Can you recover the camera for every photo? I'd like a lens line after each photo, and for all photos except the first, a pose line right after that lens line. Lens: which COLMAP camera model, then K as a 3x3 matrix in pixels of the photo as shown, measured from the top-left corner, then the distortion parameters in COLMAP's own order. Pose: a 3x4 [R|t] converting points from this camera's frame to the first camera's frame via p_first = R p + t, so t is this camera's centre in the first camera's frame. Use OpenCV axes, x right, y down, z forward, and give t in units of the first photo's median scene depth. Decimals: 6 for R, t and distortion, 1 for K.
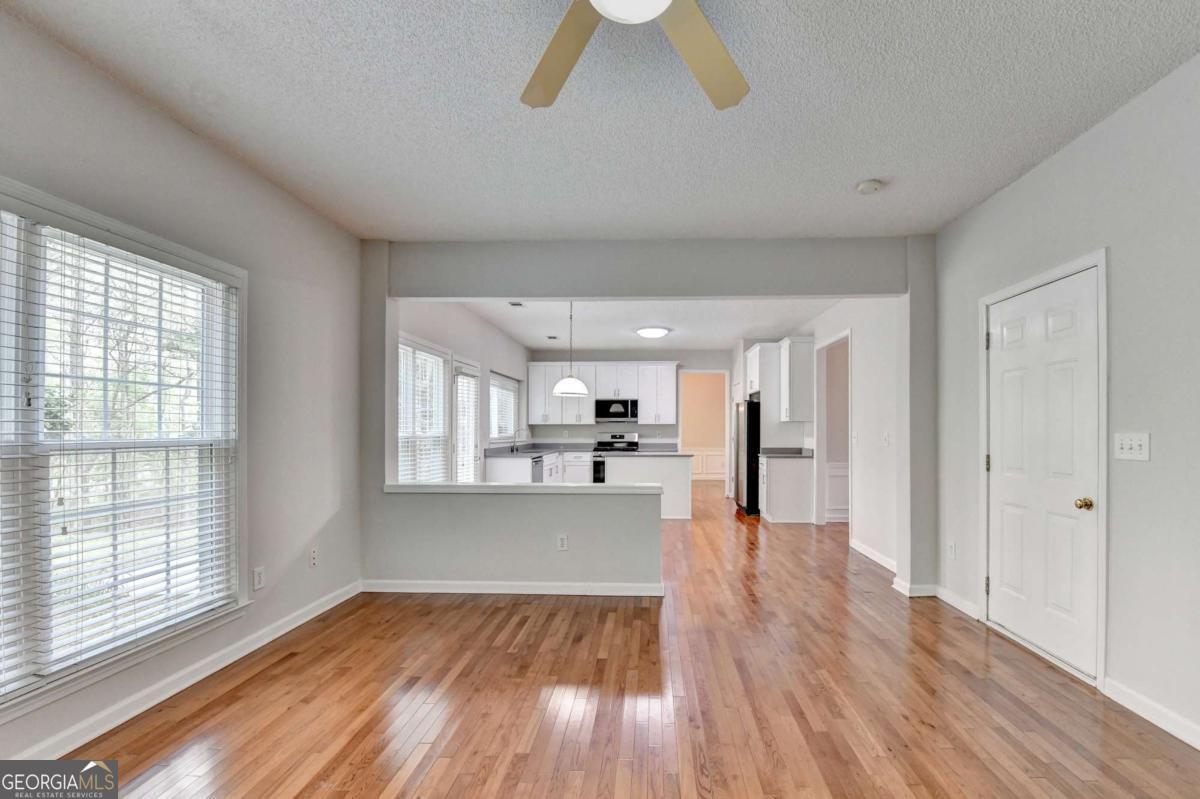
lens RADIAL K [[500.0, 0, 642.5], [0, 500.0, 432.0], [0, 0, 1]] dist [-0.014716, -0.002062]
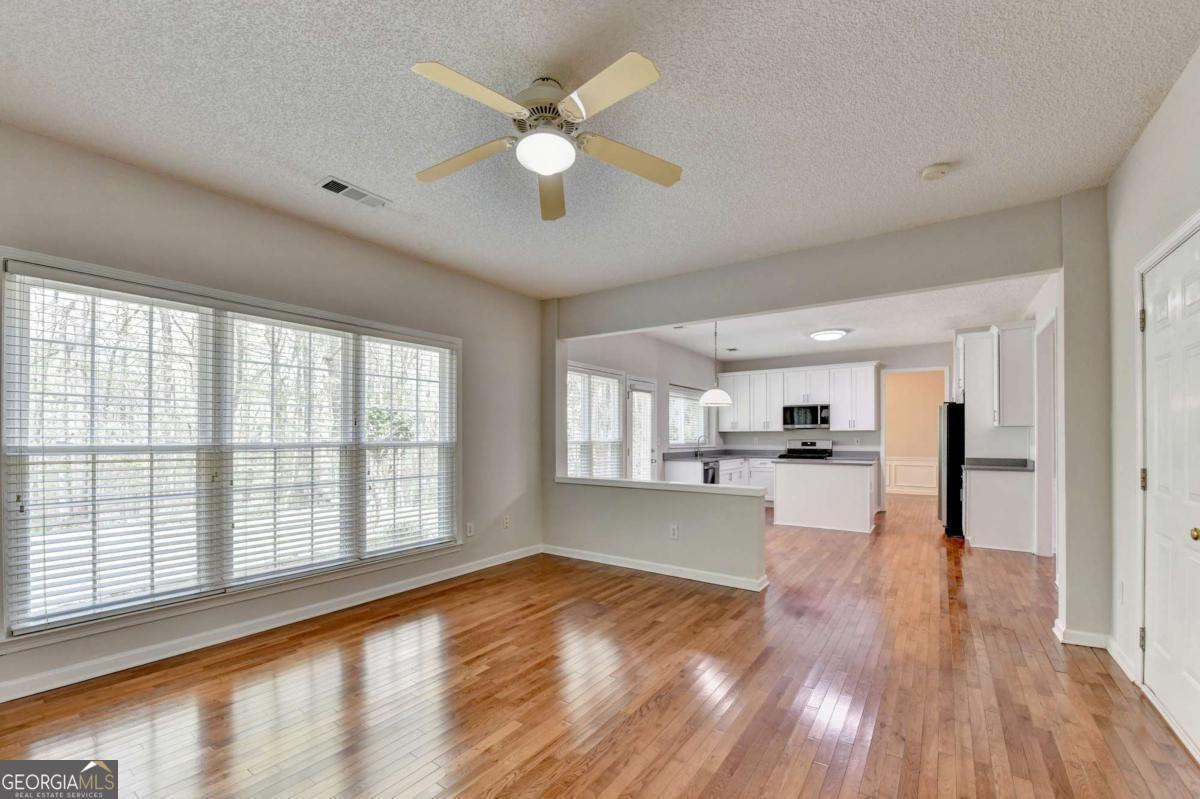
lens RADIAL K [[500.0, 0, 590.8], [0, 500.0, 437.5], [0, 0, 1]] dist [-0.014716, -0.002062]
pose [[0.828031, 0.000688, -0.560682, 0.214160], [-0.002390, 0.999994, -0.002303, 0.000921], [0.560677, 0.003247, 0.828028, -0.054984]]
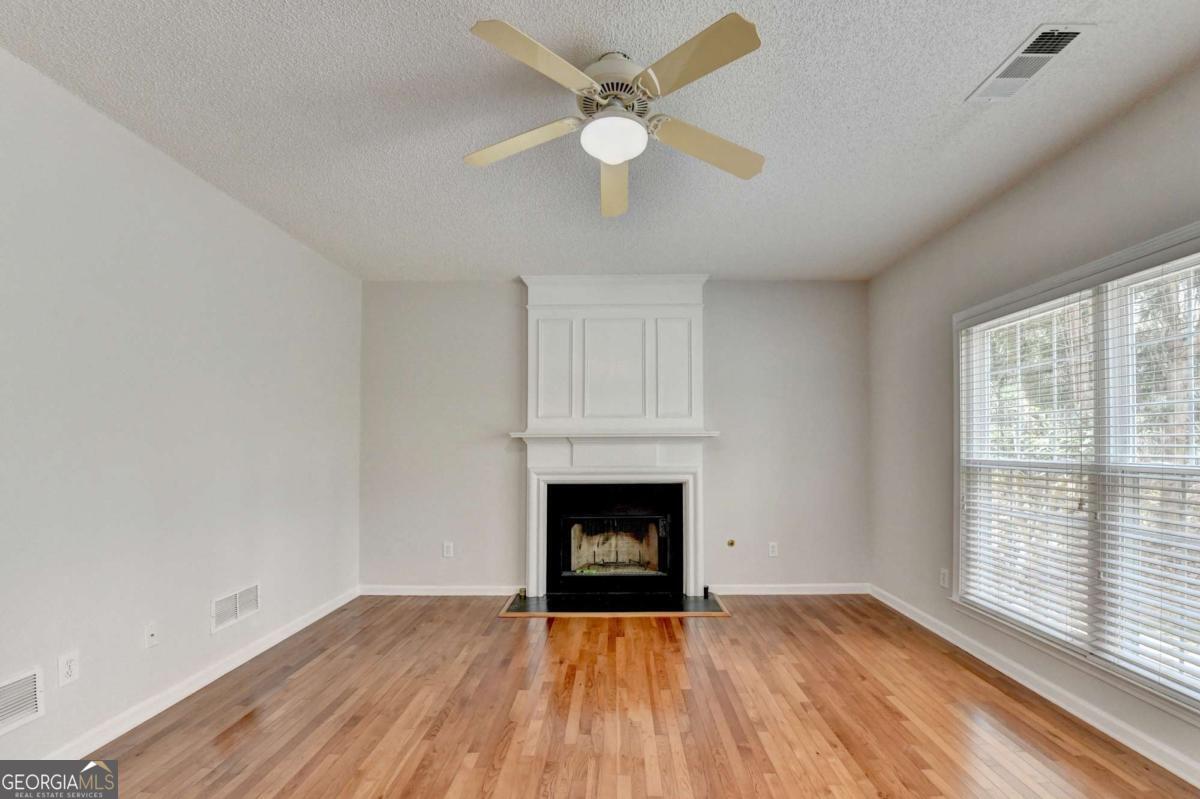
lens RADIAL K [[500.0, 0, 609.2], [0, 500.0, 447.1], [0, 0, 1]] dist [-0.014716, -0.002062]
pose [[-0.999775, 0.004294, -0.020769, 0.006045], [0.004162, 0.999971, 0.006398, -0.010067], [0.020796, 0.006310, -0.999764, 0.520078]]
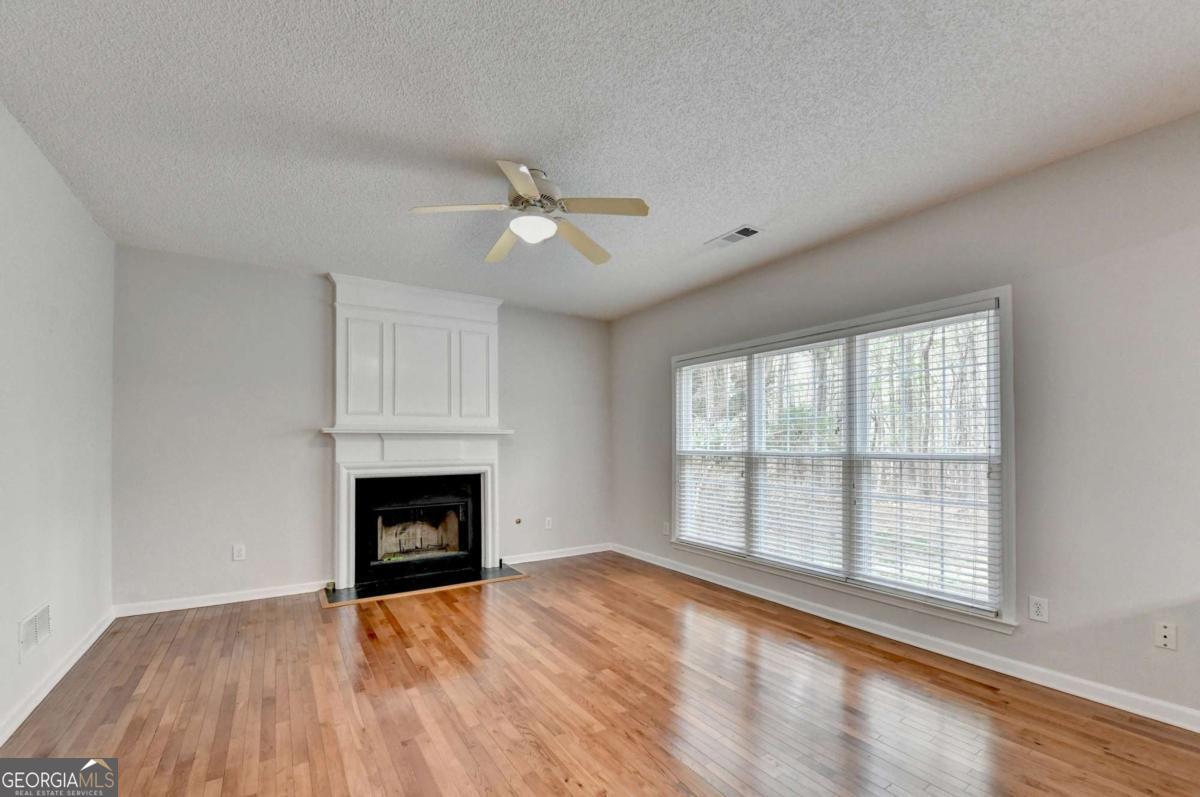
lens RADIAL K [[496.5, 0, 599.1], [0, 496.5, 446.5], [0, 0, 1]] dist [-0.020890, -0.000909]
pose [[-0.826685, 0.006085, -0.562633, 0.191462], [0.000708, 0.999952, 0.009774, -0.007012], [0.562665, 0.007681, -0.826649, 0.609433]]
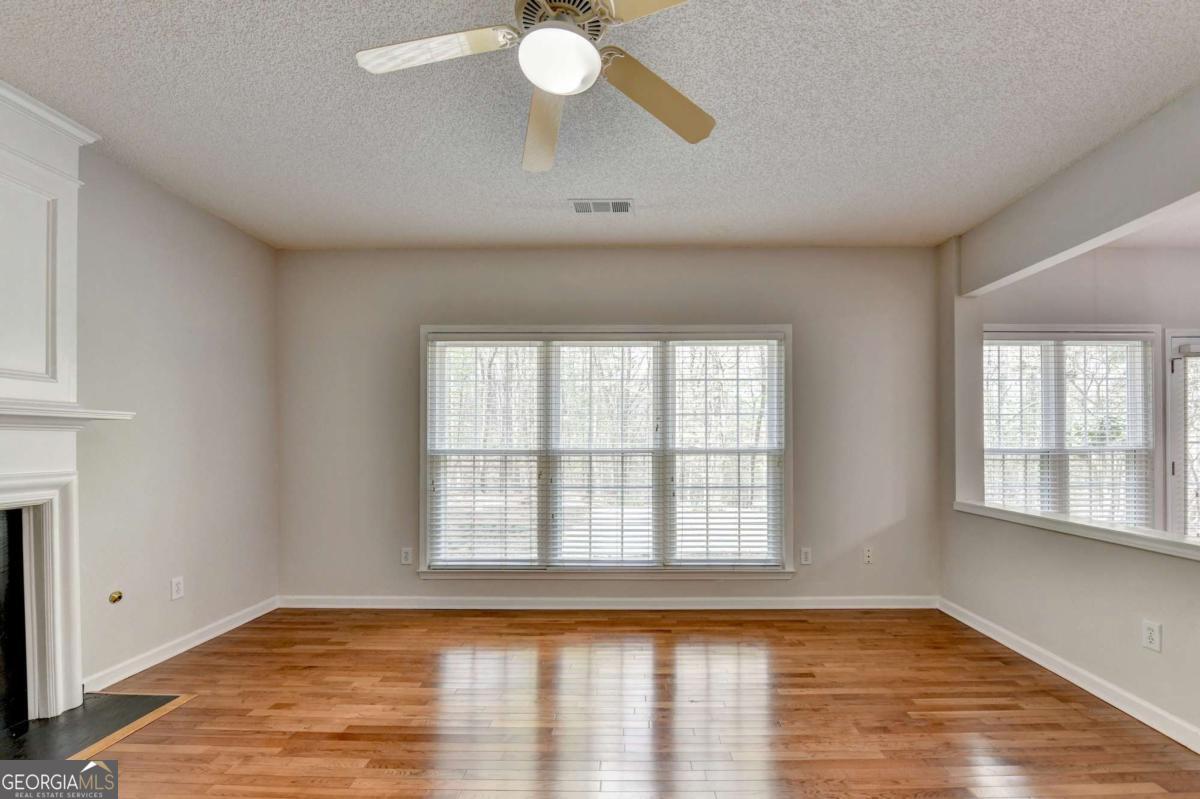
lens RADIAL K [[500.0, 0, 629.9], [0, 500.0, 442.3], [0, 0, 1]] dist [-0.014716, -0.002062]
pose [[0.014383, 0.000047, -0.999897, 0.251484], [-0.000698, 1.000000, 0.000037, -0.001446], [0.999896, 0.000697, 0.014383, 0.245677]]
